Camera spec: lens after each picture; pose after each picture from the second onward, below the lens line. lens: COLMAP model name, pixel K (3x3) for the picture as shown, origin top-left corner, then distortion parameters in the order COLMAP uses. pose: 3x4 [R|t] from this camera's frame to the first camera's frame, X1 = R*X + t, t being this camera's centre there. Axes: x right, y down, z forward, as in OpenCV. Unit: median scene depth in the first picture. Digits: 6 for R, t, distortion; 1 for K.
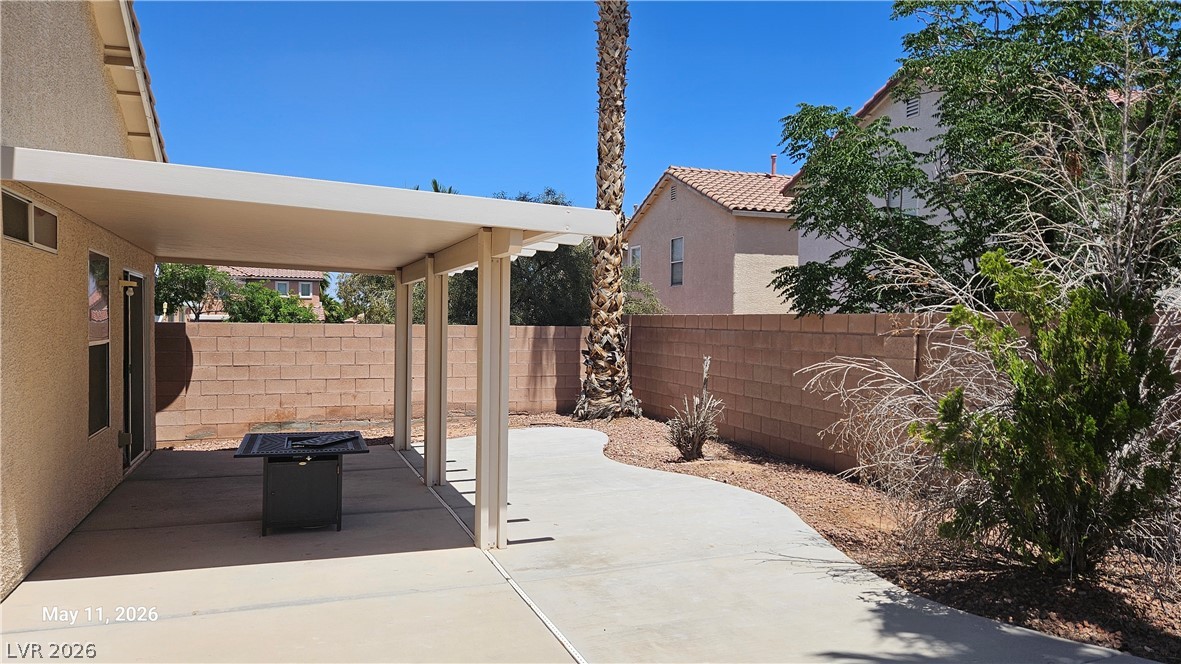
lens RADIAL K [[789.4, 0, 582.8], [0, 789.4, 347.7], [0, 0, 1]] dist [0.086106, -0.089155]
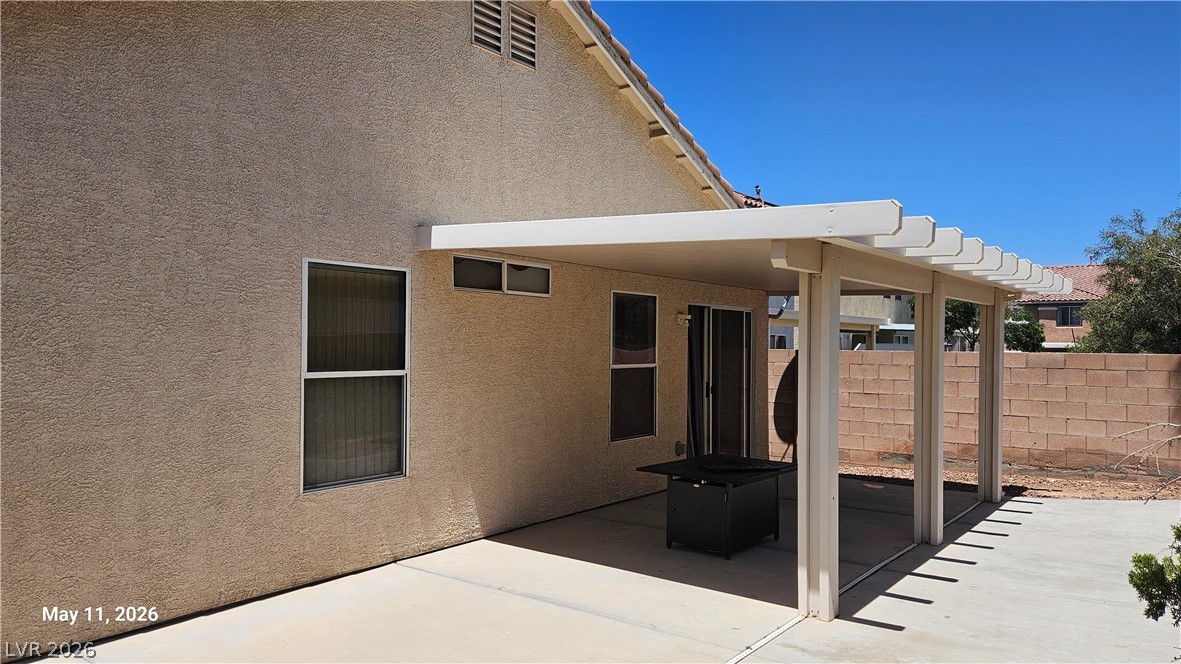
lens RADIAL K [[810.5, 0, 612.2], [0, 810.5, 346.2], [0, 0, 1]] dist [0.087357, -0.095612]
pose [[0.578533, -0.003470, -0.815652, 0.456032], [-0.026793, 0.999370, -0.023256, -0.008127], [0.815219, 0.035308, 0.578076, 0.300342]]
